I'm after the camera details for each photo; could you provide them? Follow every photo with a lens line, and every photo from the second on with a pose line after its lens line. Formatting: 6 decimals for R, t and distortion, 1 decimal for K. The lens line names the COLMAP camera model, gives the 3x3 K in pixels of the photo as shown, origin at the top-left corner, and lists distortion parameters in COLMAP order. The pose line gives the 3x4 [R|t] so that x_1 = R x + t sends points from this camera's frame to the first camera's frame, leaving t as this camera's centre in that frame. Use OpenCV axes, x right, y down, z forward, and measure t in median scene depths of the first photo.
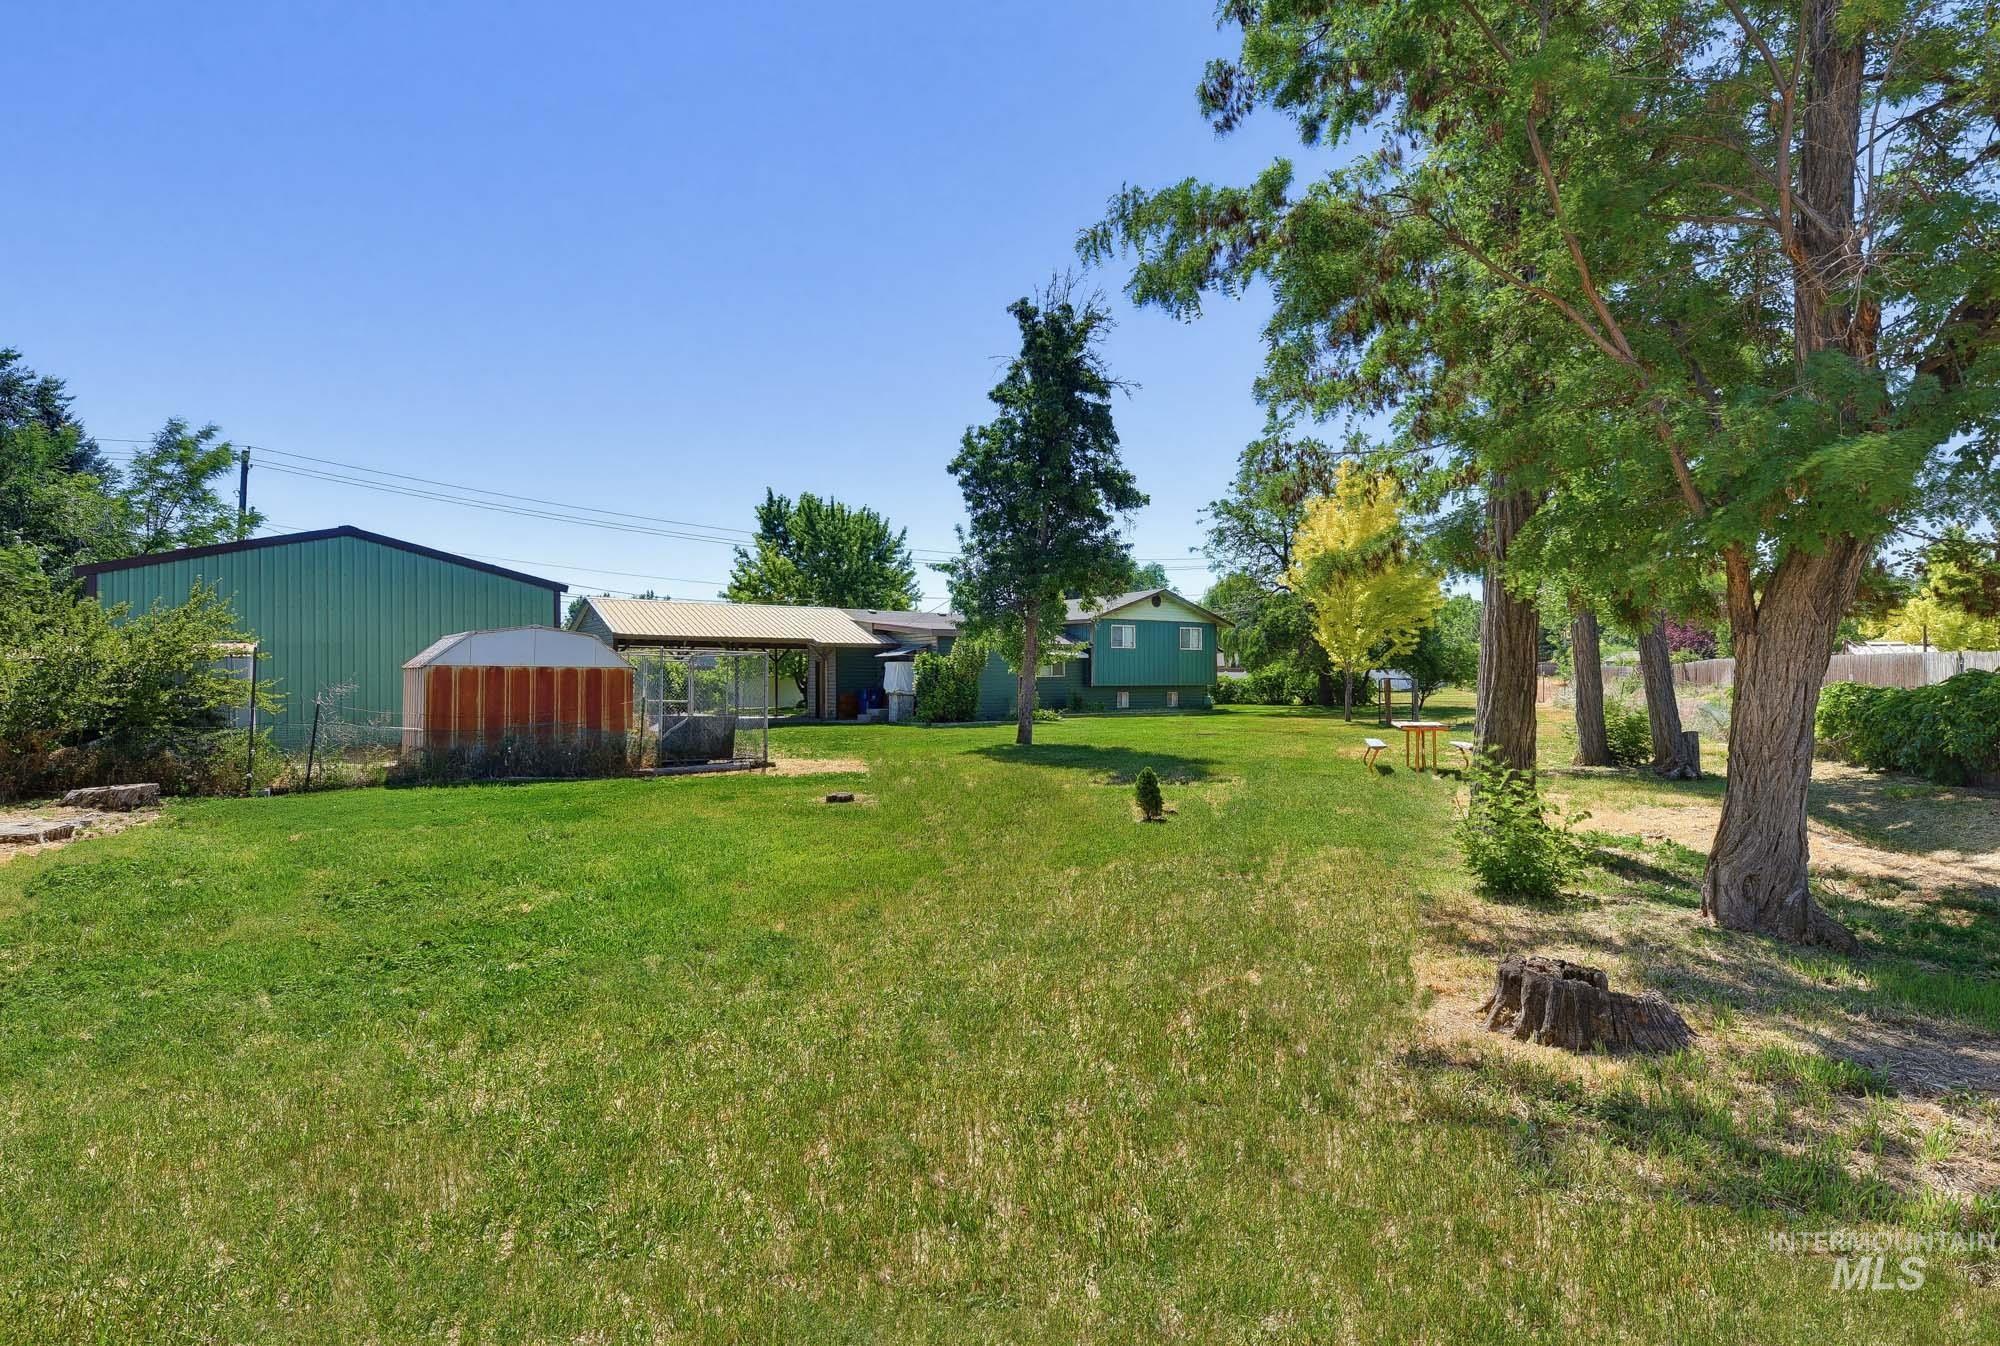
lens RADIAL K [[1021.2, 0, 999.7], [0, 1021.2, 671.1], [0, 0, 1]] dist [0.001960, 0.000165]
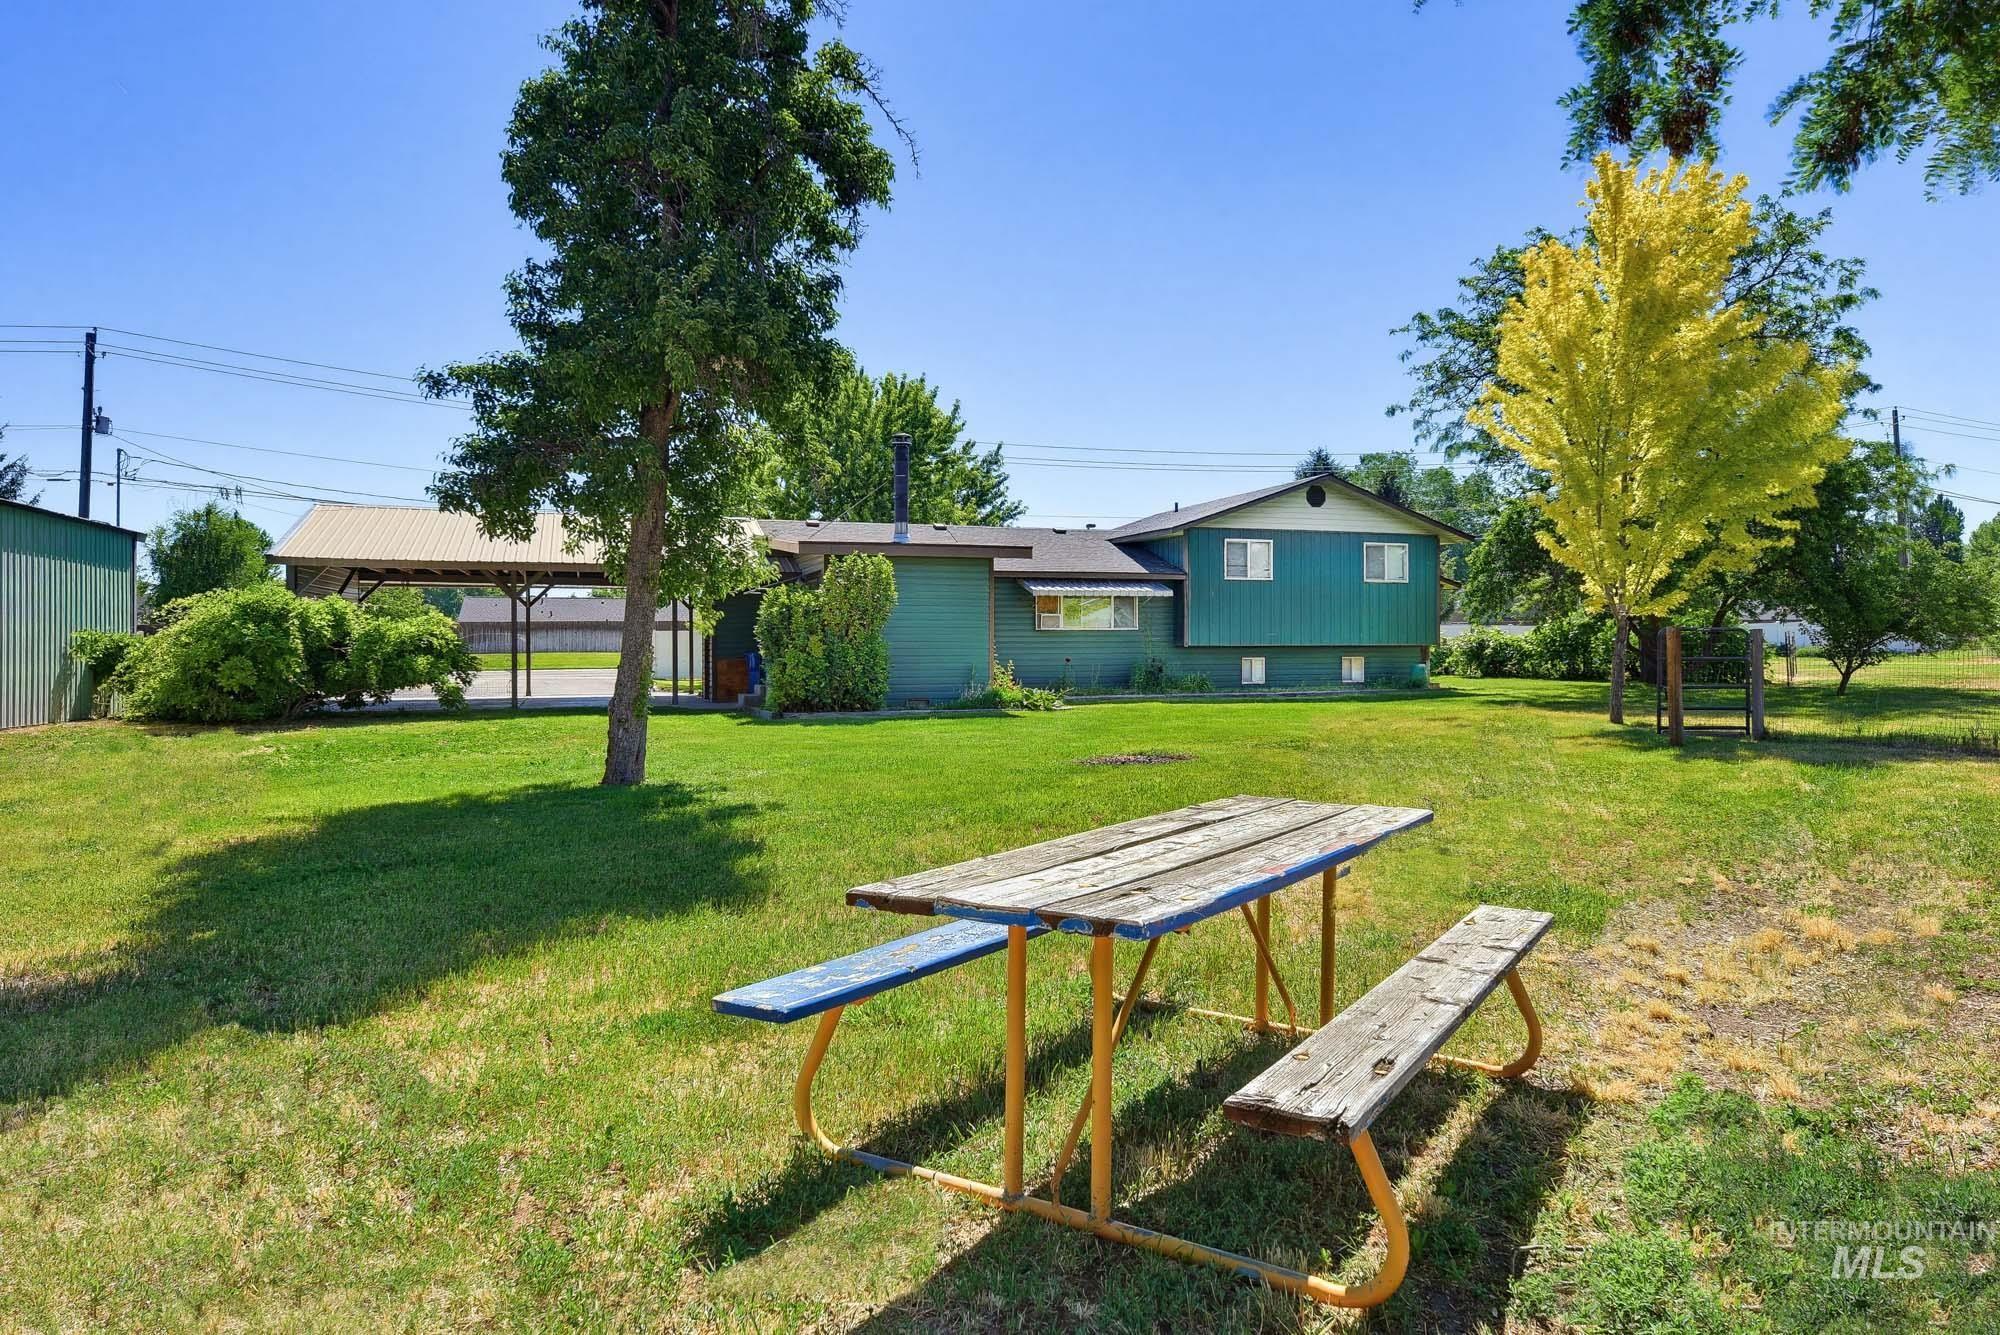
lens RADIAL K [[1256.8, 0, 1003.5], [0, 1256.8, 653.1], [0, 0, 1]] dist [-0.001794, 0.001522]
pose [[0.969063, 0.002866, -0.246799, 0.154708], [0.001861, 0.999819, 0.018917, 0.004686], [0.246808, -0.018791, 0.968882, 0.275632]]
